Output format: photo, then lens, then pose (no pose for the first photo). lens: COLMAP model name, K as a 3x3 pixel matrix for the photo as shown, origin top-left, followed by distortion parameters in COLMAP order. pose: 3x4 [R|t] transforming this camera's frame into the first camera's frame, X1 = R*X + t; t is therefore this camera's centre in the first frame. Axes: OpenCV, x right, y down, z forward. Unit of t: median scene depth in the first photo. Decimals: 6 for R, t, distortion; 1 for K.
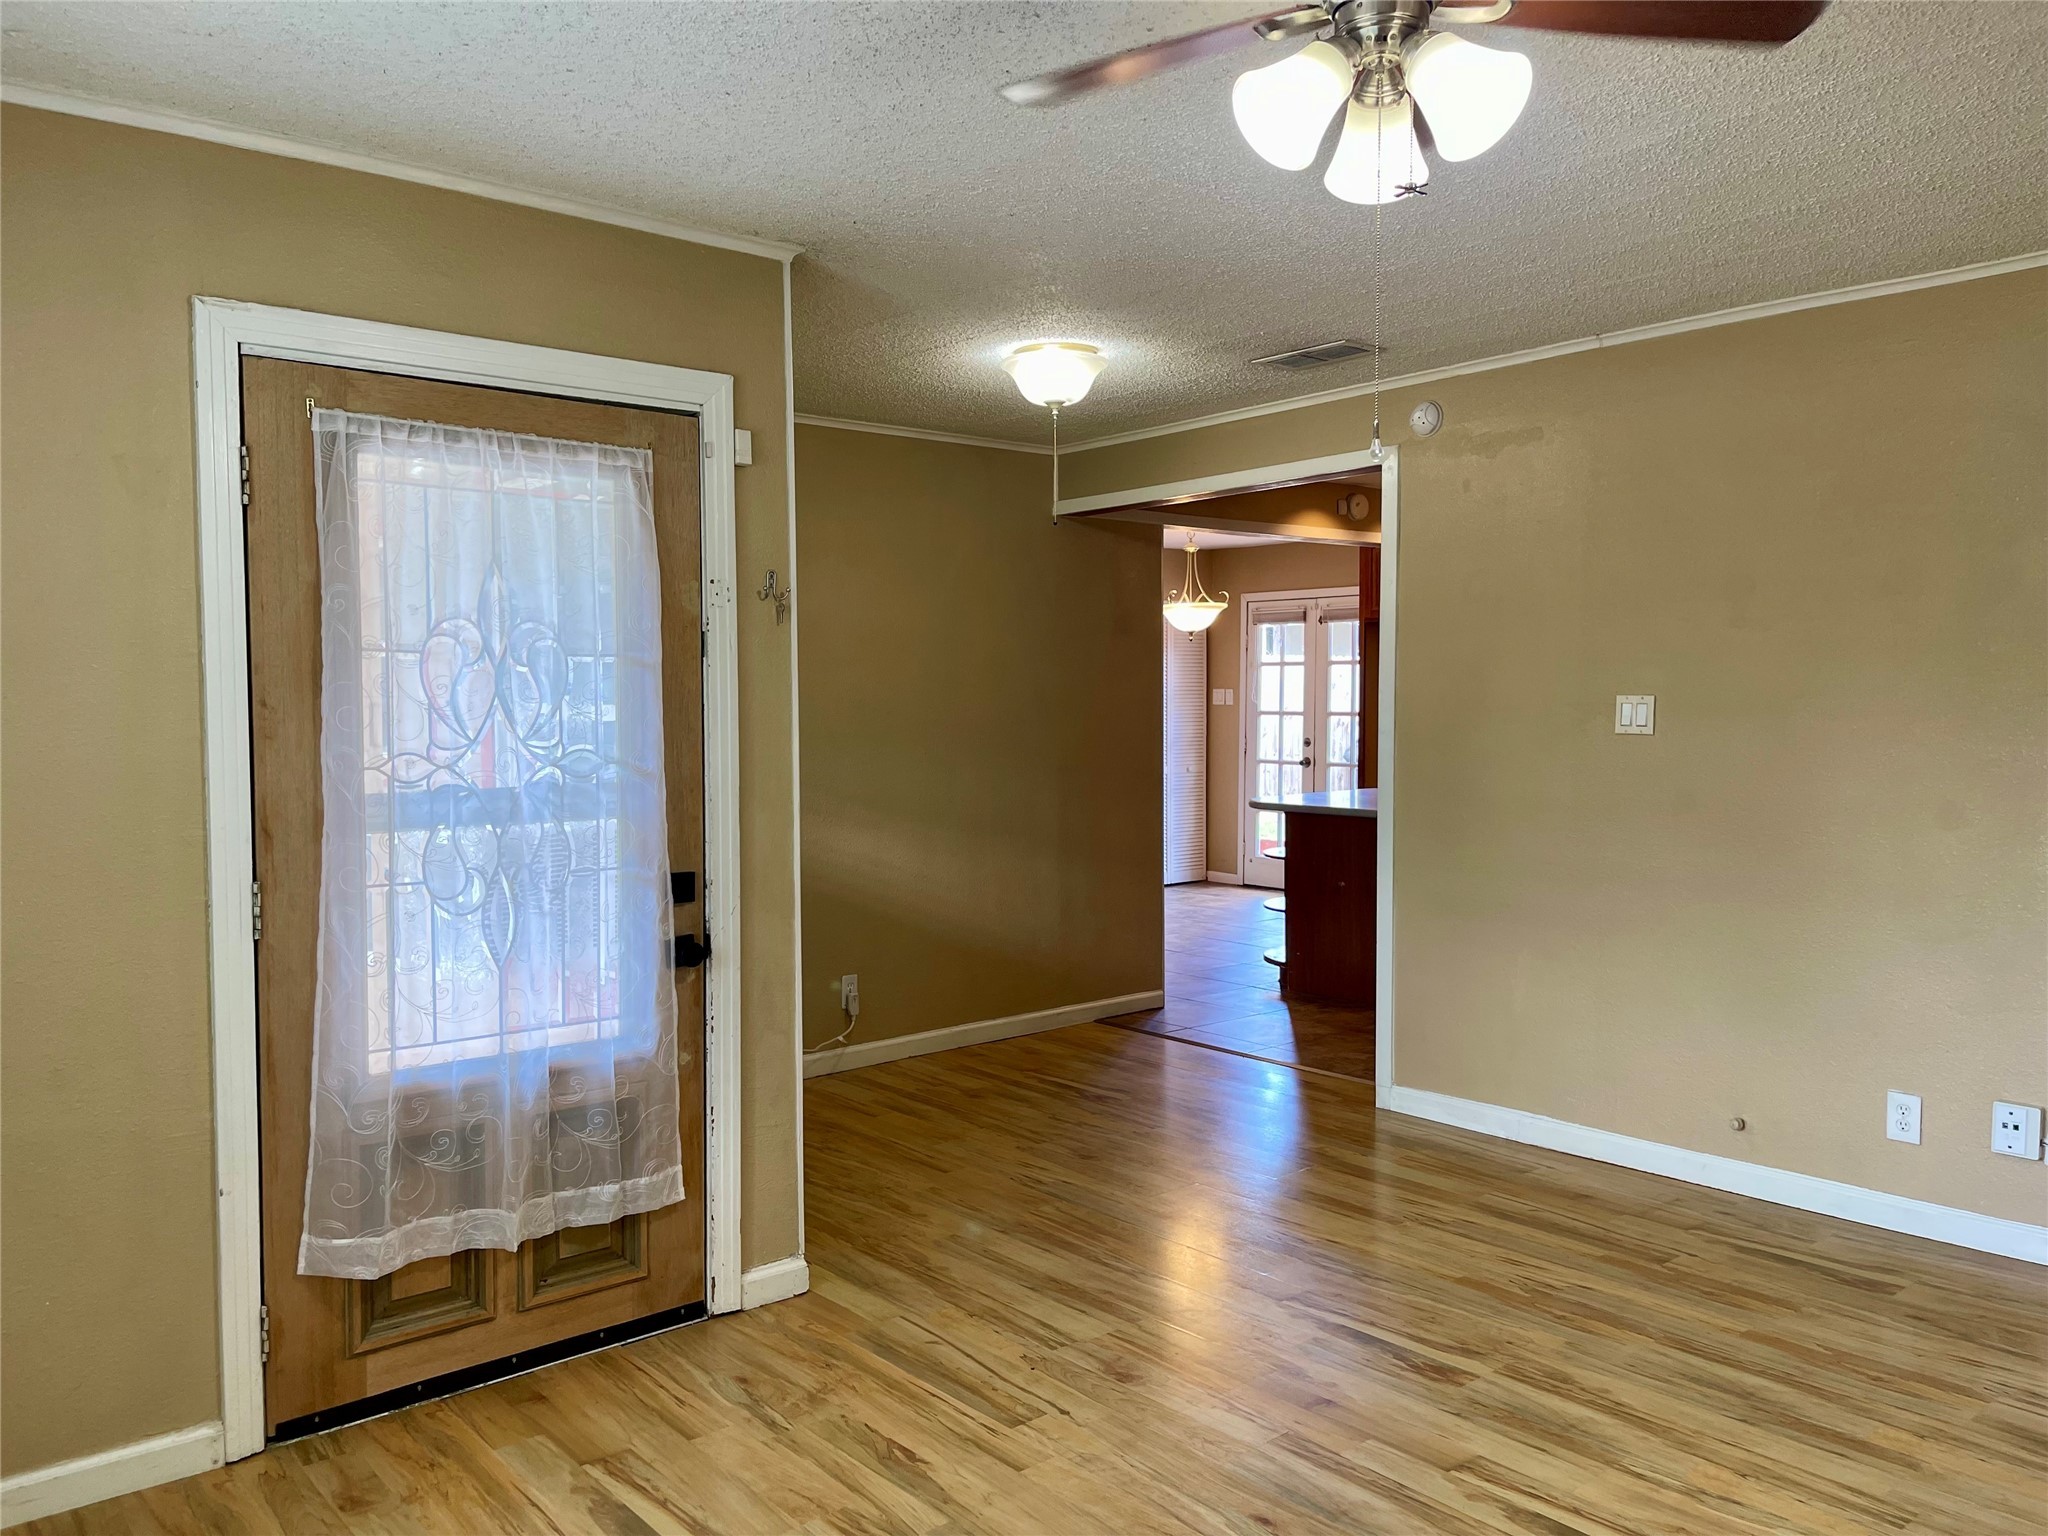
lens RADIAL K [[1550.7, 0, 1016.4], [0, 1550.7, 779.0], [0, 0, 1]] dist [0.076630, -0.088850]
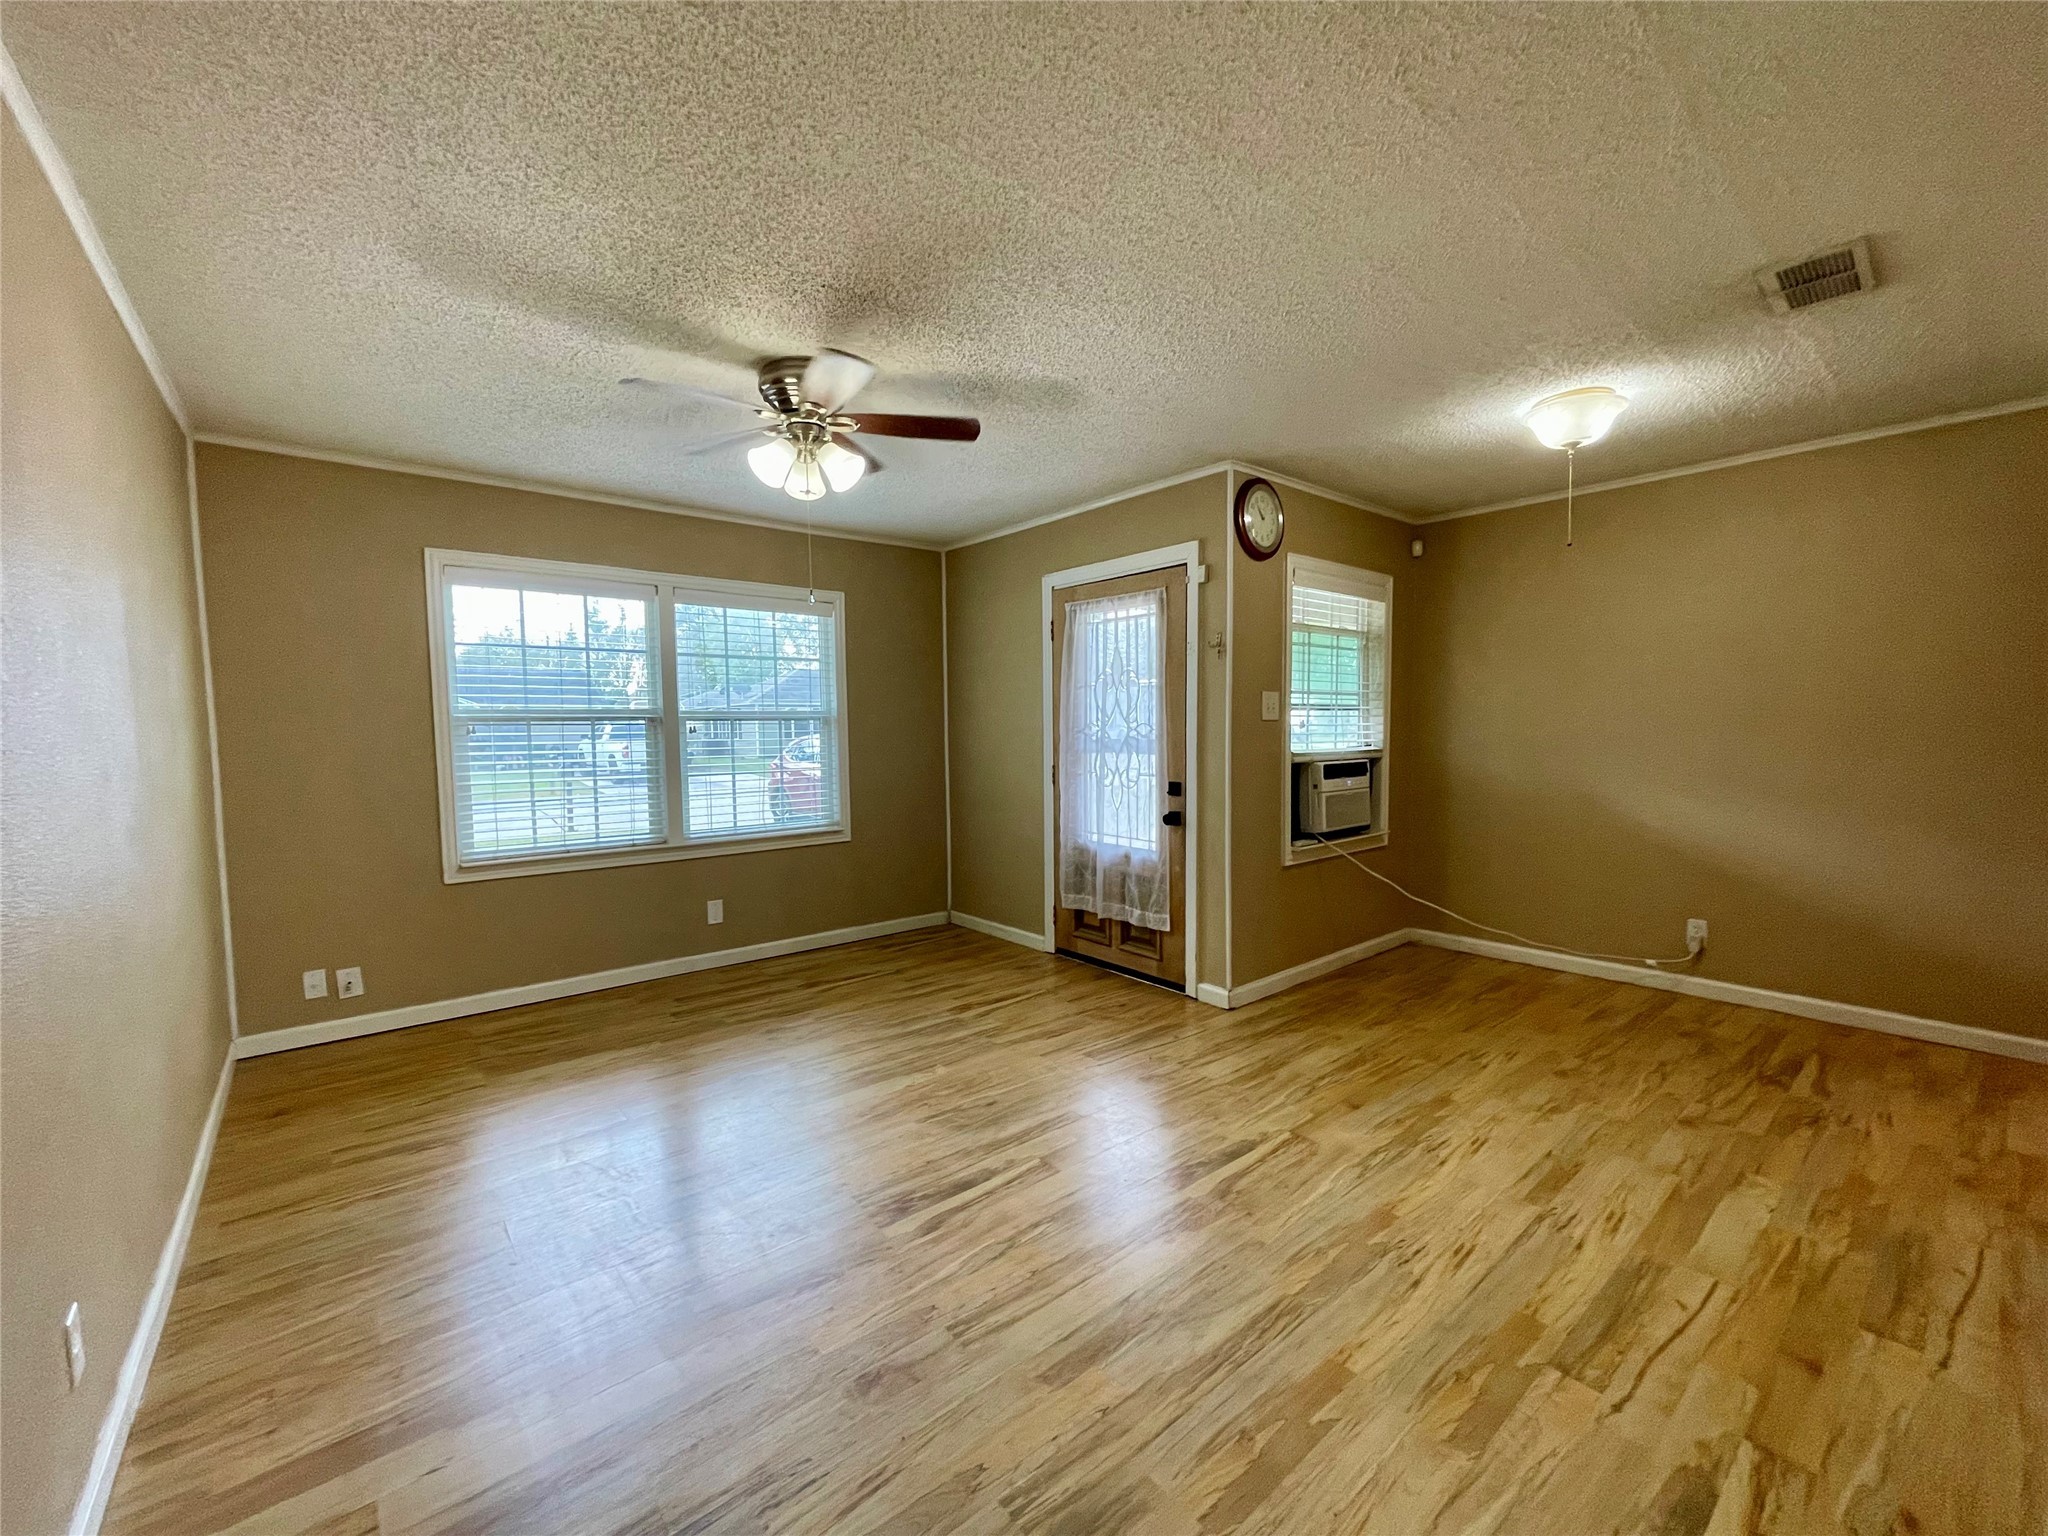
lens RADIAL K [[827.5, 0, 1018.4], [0, 827.5, 770.9], [0, 0, 1]] dist [-0.001320, 0.002359]
pose [[-0.013752, 0.065500, -0.997758, 0.910842], [-0.038587, 0.997074, 0.065987, -0.021202], [0.999161, 0.039408, -0.011184, 0.787592]]
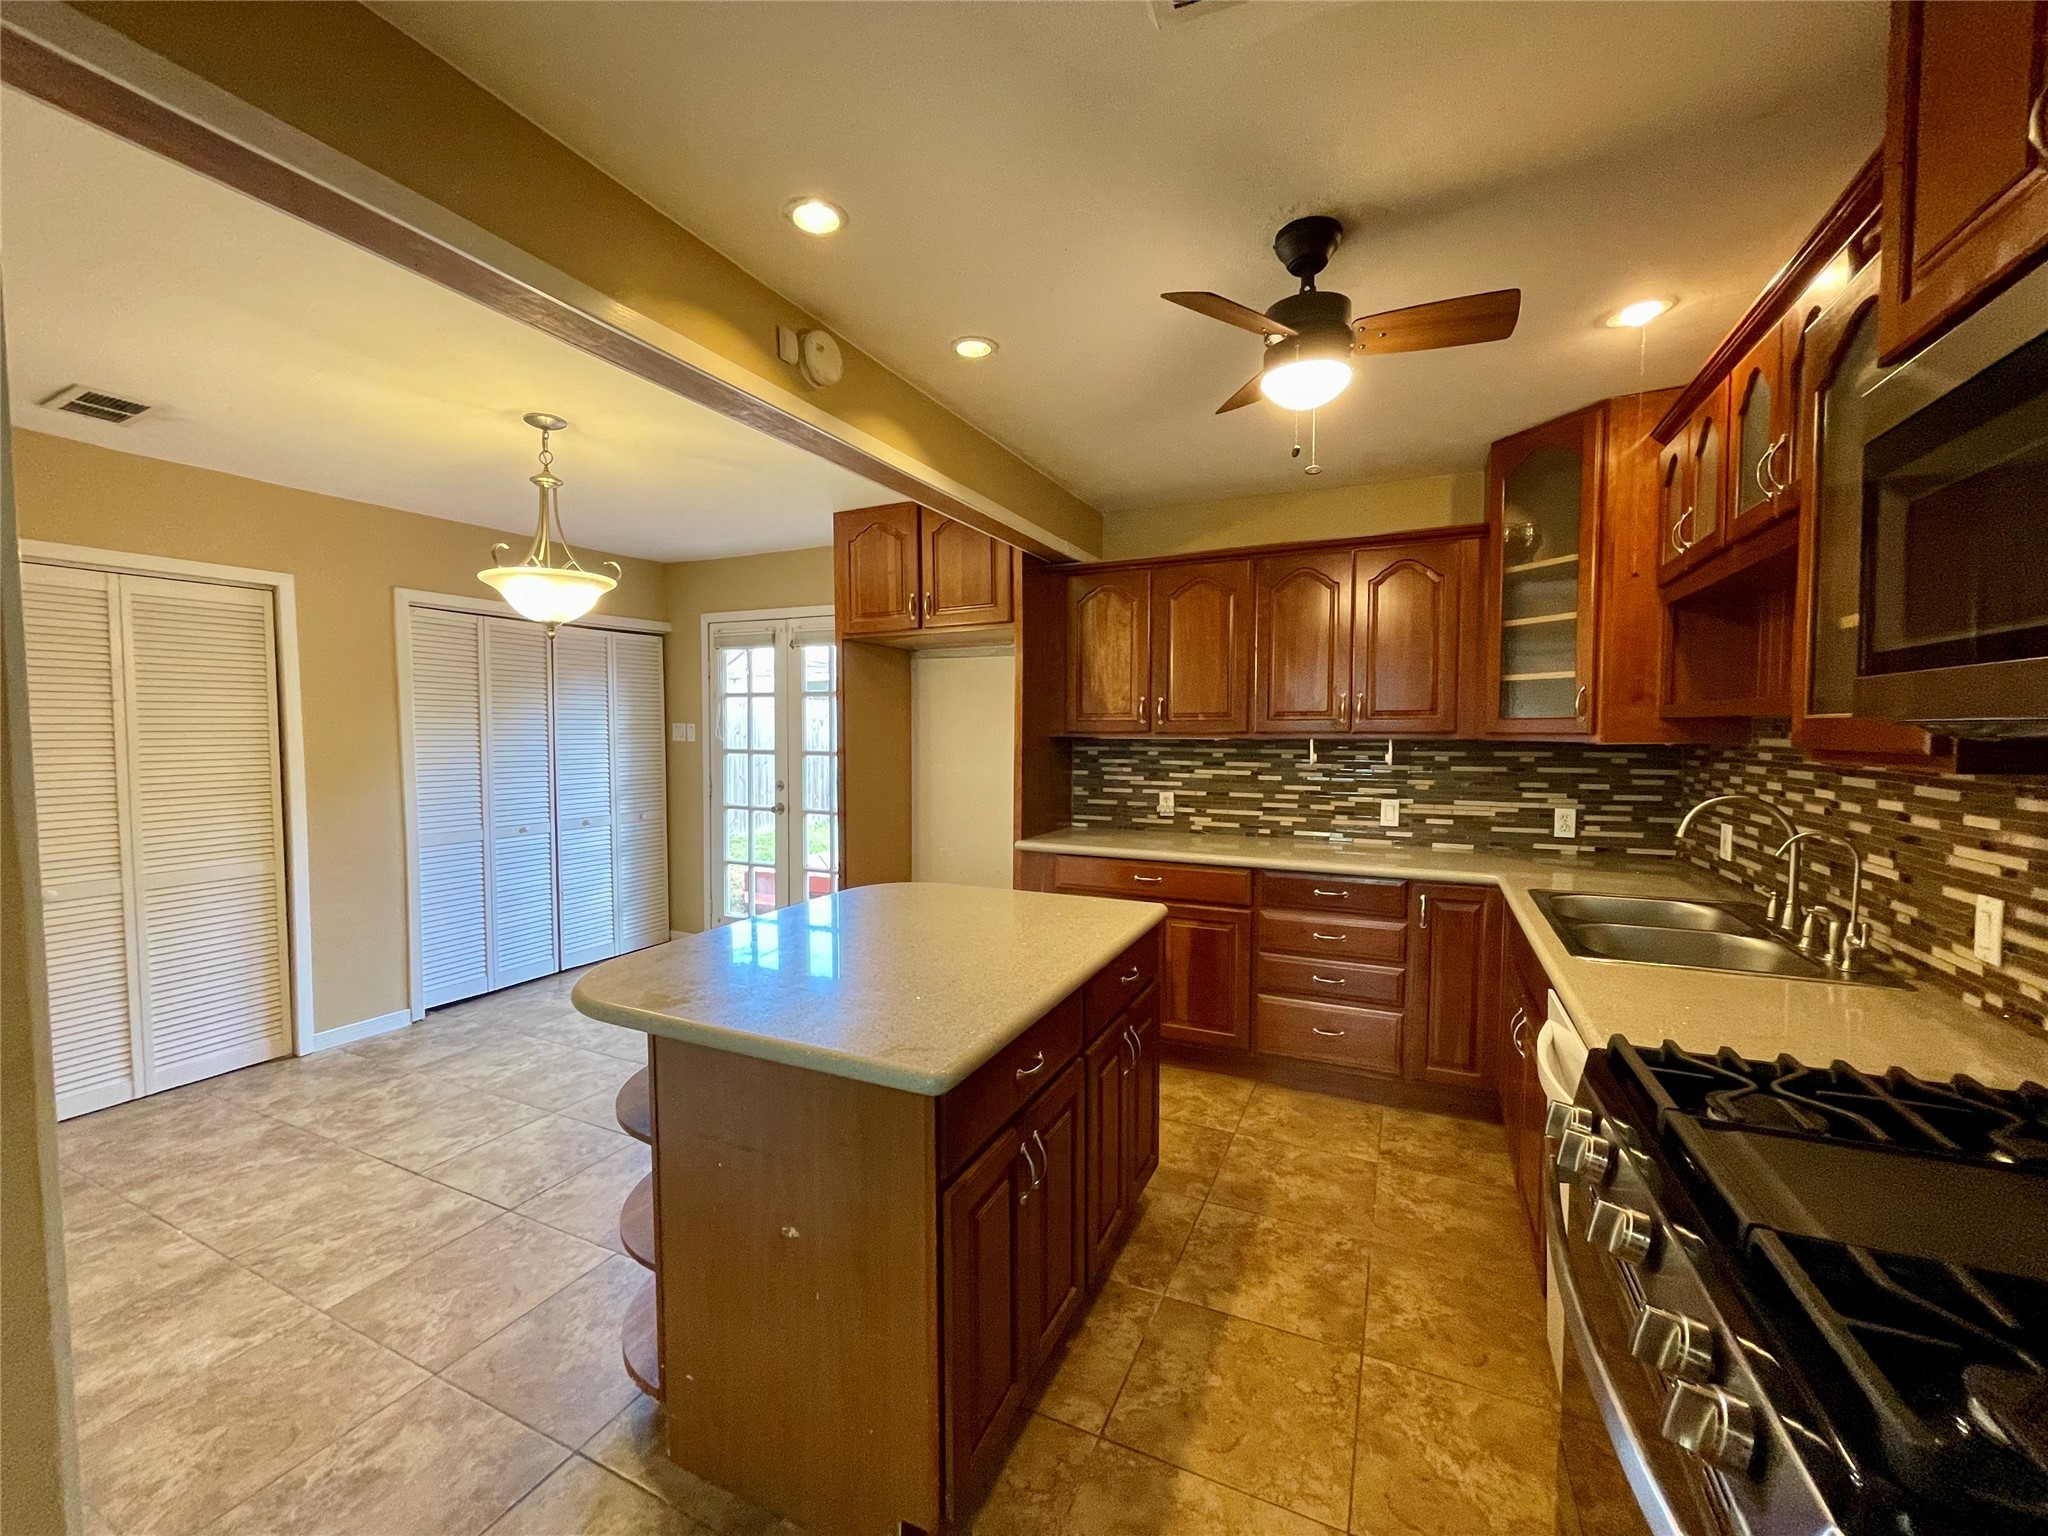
lens RADIAL K [[827.5, 0, 1018.4], [0, 827.5, 770.9], [0, 0, 1]] dist [-0.001320, 0.002359]
pose [[0.910988, -0.015343, 0.412148, 0.364290], [0.016518, 0.999863, 0.000712, -0.092321], [-0.412103, 0.006159, 0.911117, 1.618954]]
